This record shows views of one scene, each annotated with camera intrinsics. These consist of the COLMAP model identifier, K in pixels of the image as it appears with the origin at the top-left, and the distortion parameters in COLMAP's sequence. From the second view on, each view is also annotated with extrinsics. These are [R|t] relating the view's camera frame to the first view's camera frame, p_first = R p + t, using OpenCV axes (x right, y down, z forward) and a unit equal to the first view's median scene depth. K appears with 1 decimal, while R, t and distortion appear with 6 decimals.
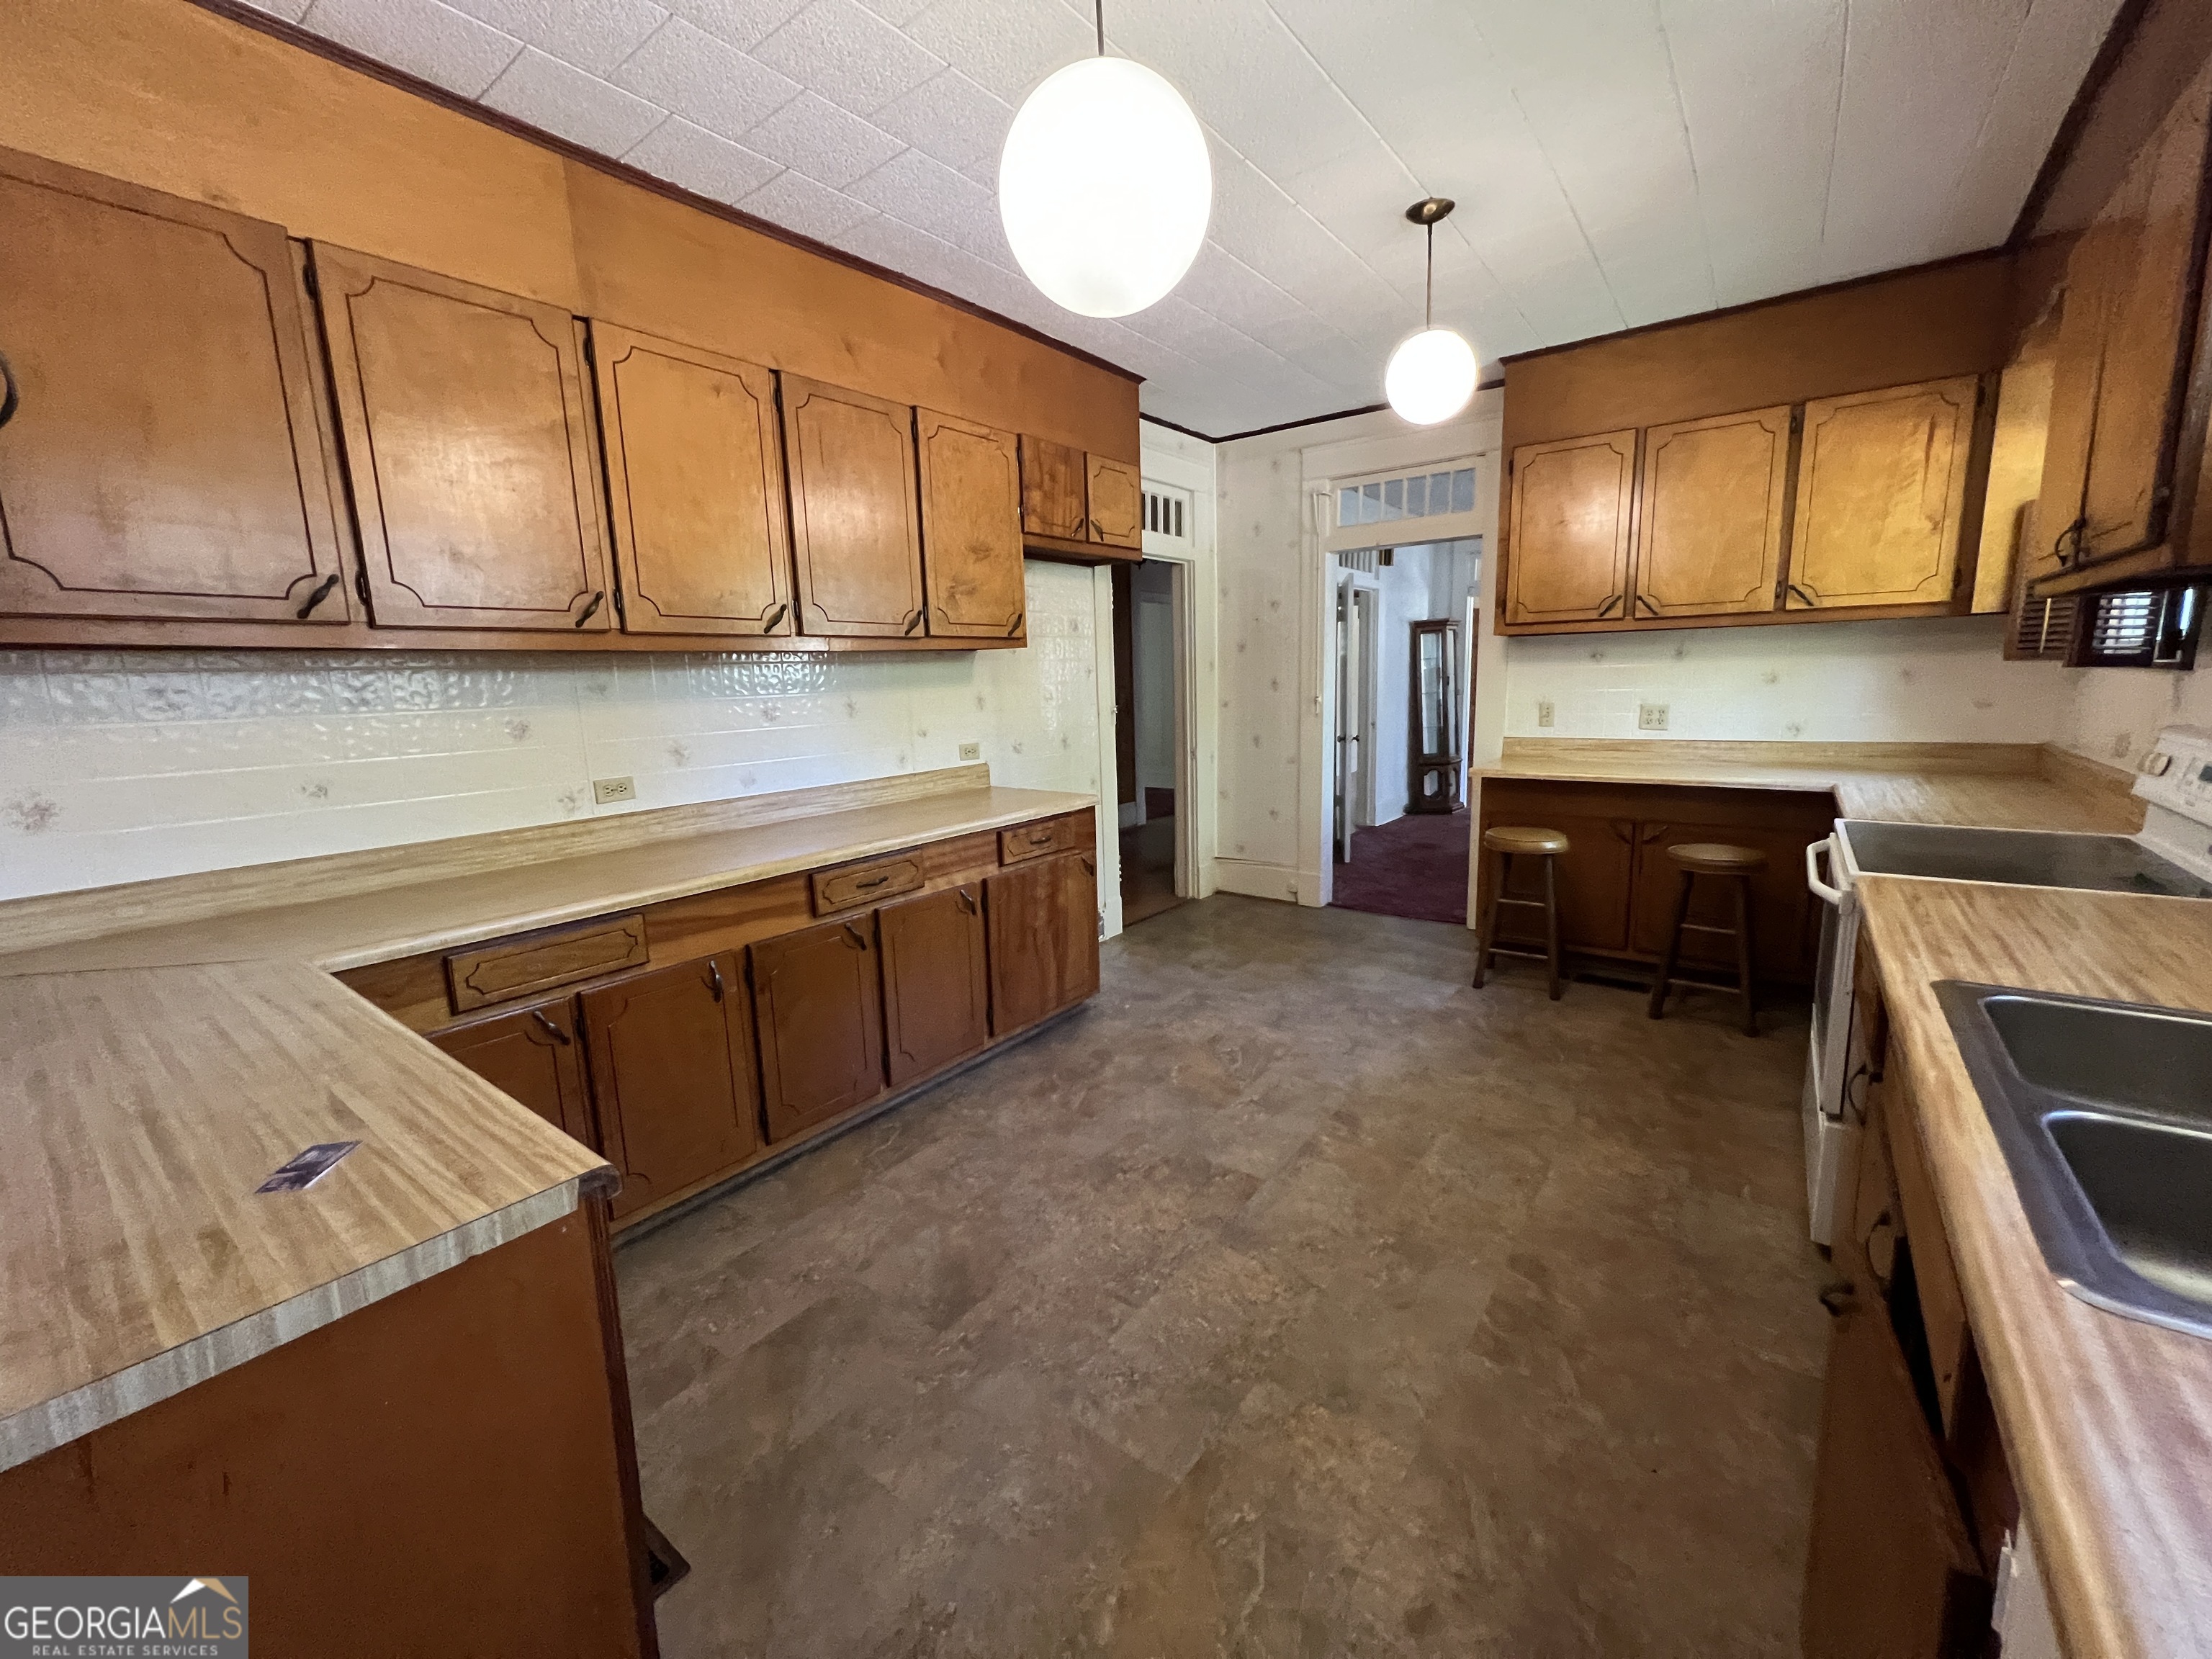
lens RADIAL K [[886.5, 0, 1105.2], [0, 886.5, 827.1], [0, 0, 1]] dist [-0.003084, 0.001226]
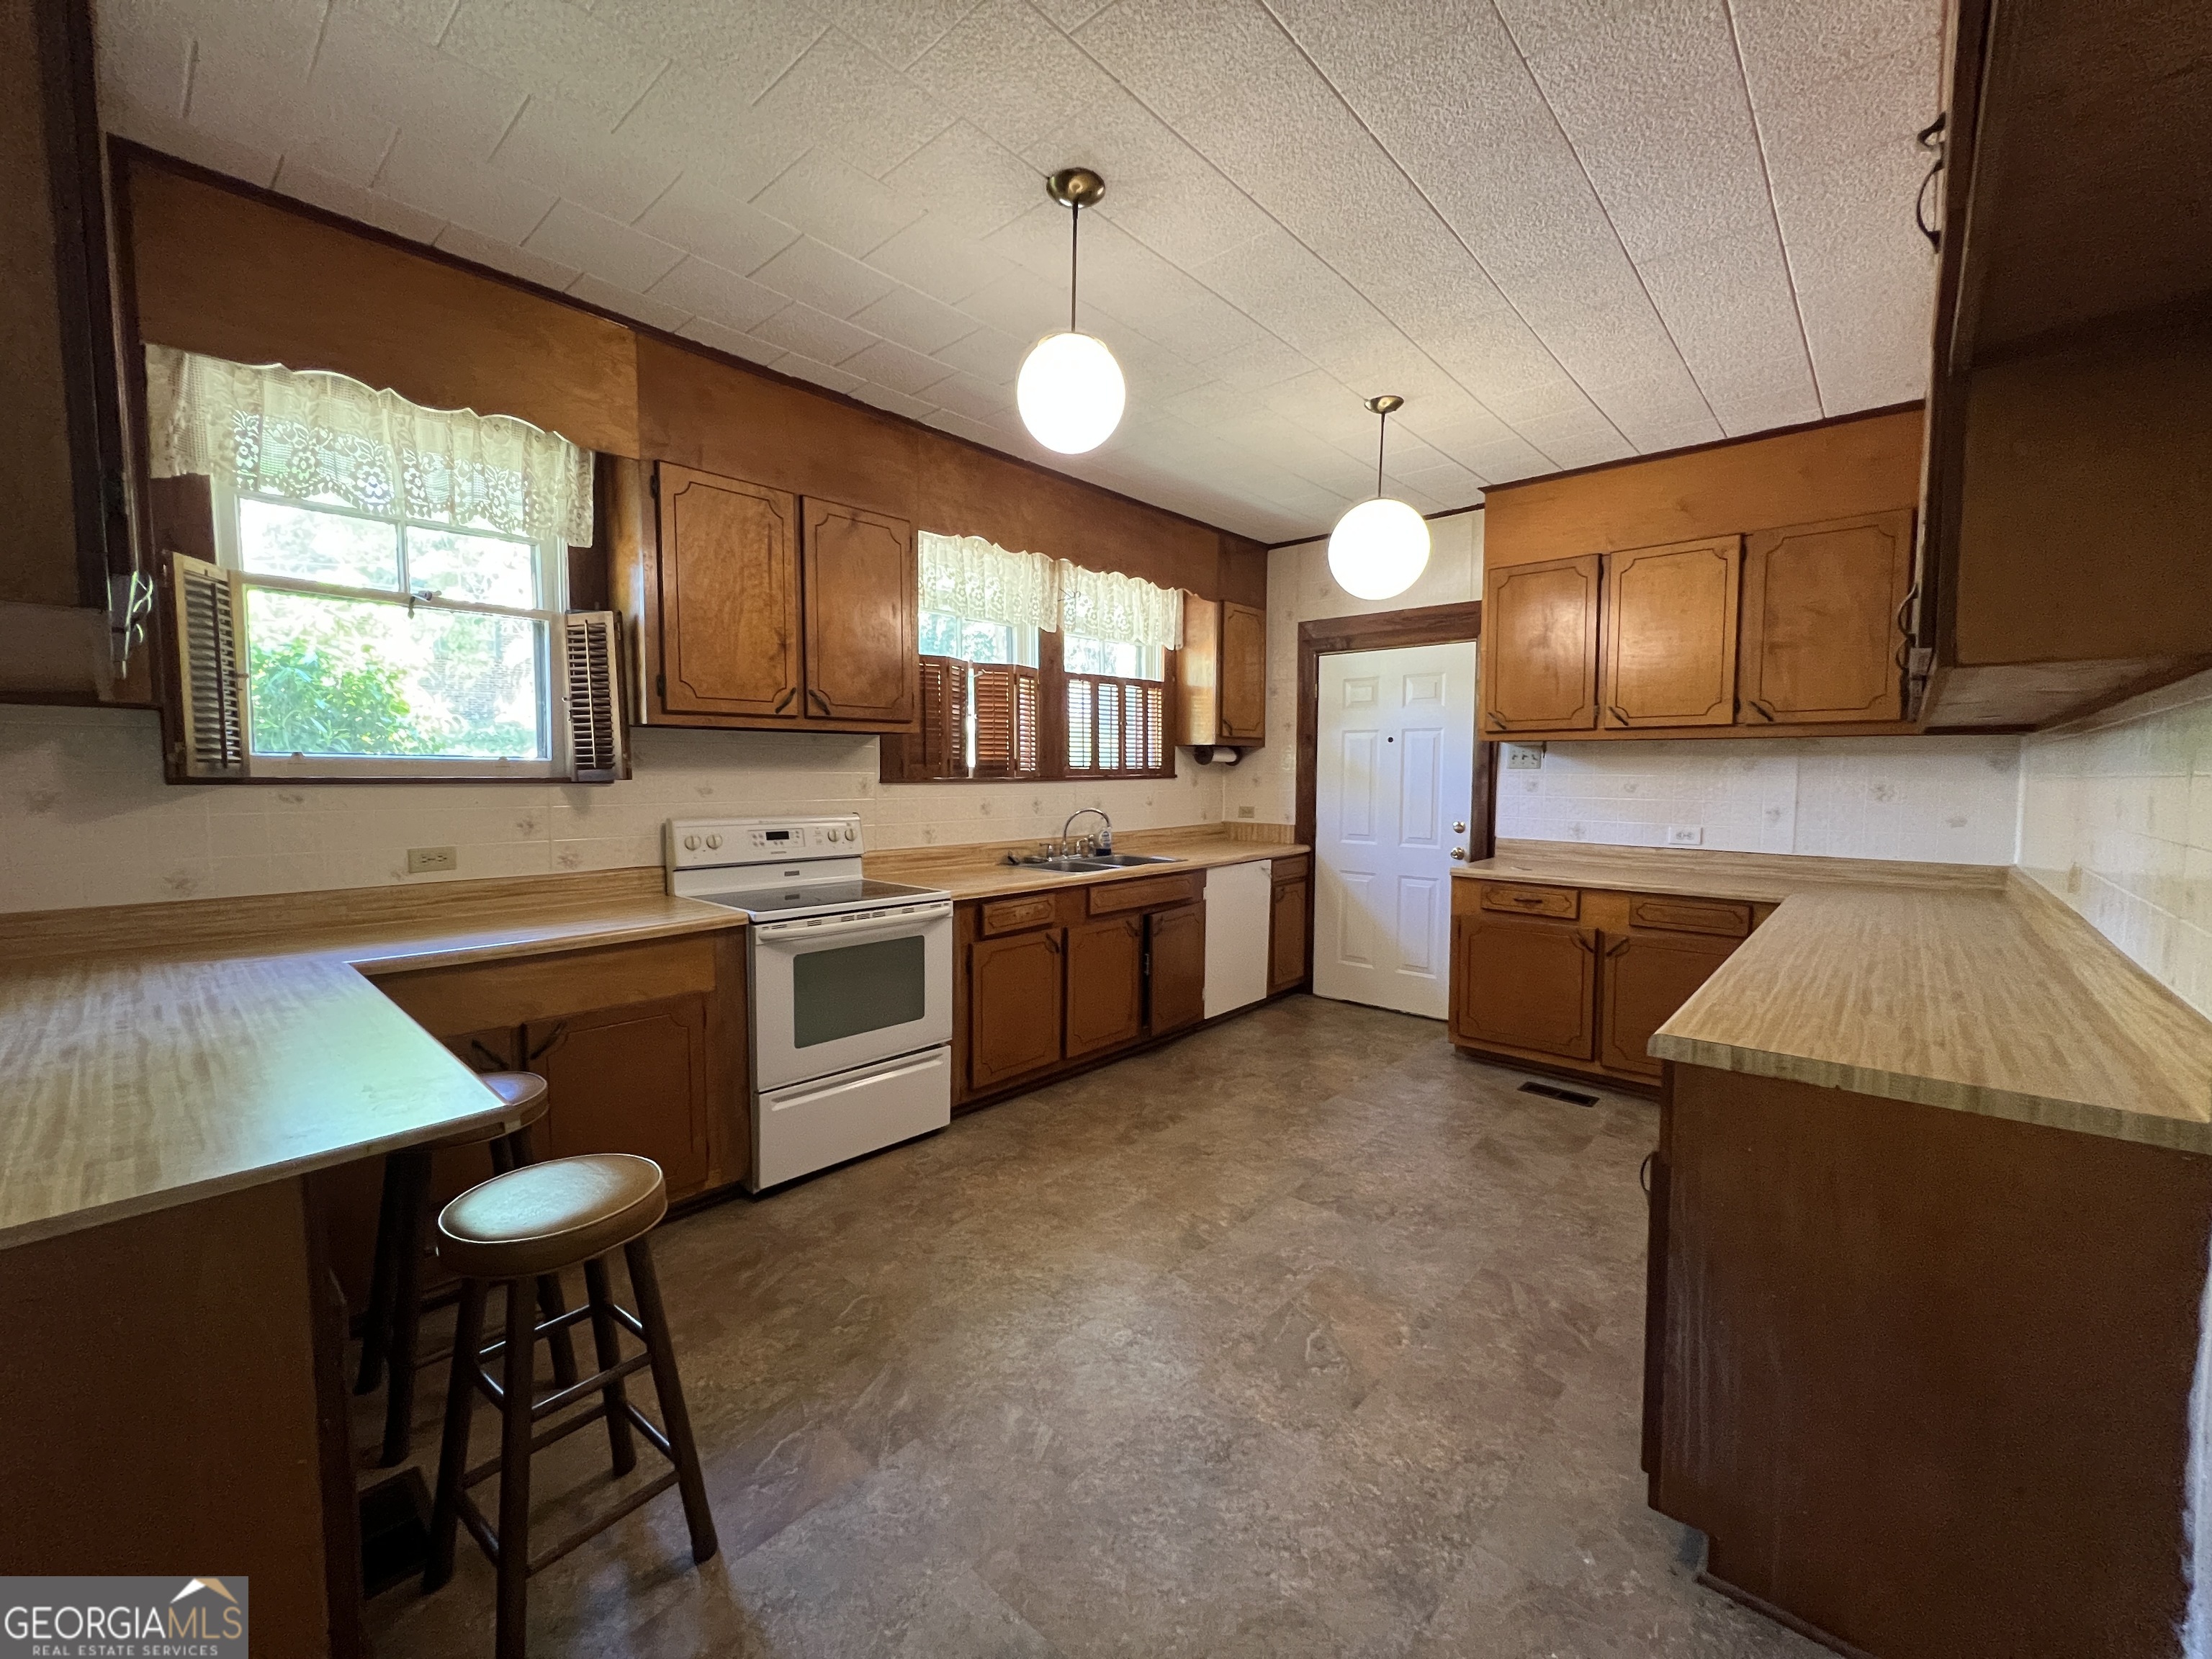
lens RADIAL K [[886.5, 0, 1105.2], [0, 886.5, 827.1], [0, 0, 1]] dist [-0.003084, 0.001226]
pose [[-0.996312, 0.022918, 0.082687, 0.248292], [0.041267, 0.972883, 0.227588, -0.276846], [-0.075229, 0.230161, -0.970240, 1.619070]]
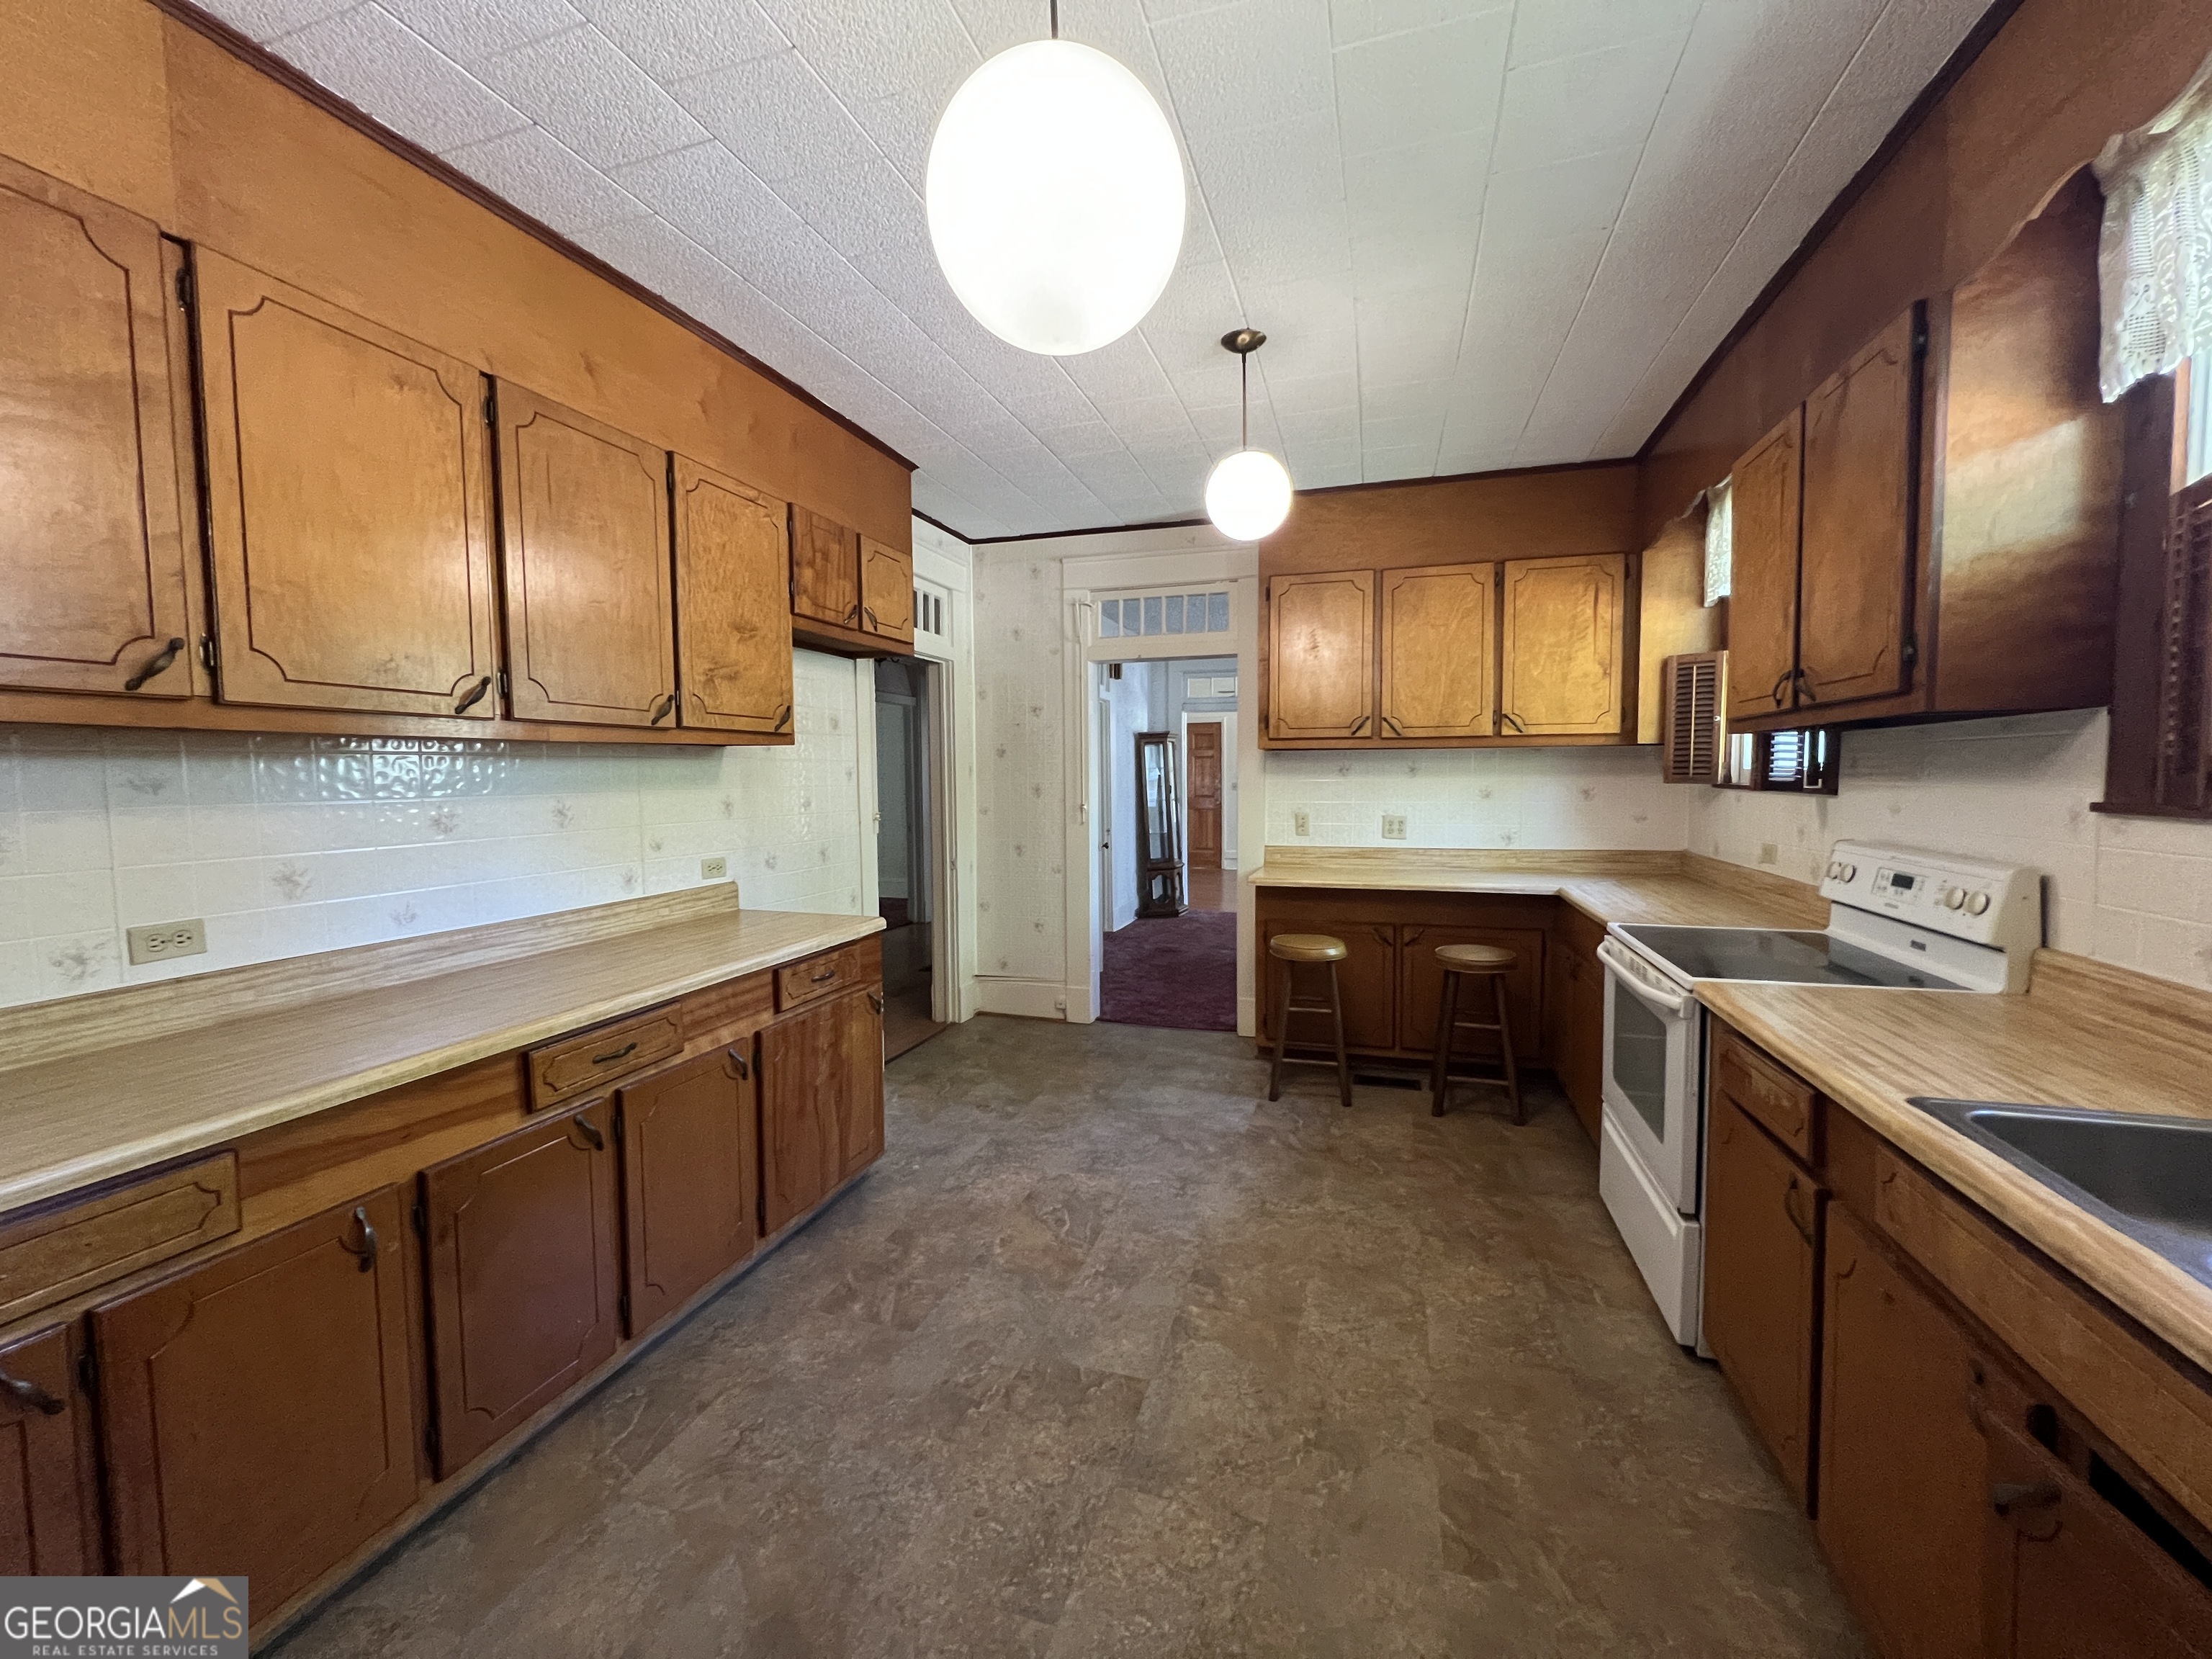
lens RADIAL K [[886.5, 0, 1105.2], [0, 886.5, 827.1], [0, 0, 1]] dist [-0.003084, 0.001226]
pose [[0.940307, 0.002289, 0.340320, -0.114039], [0.037094, 0.993330, -0.109174, -0.024894], [-0.338300, 0.115281, 0.933950, 0.136131]]
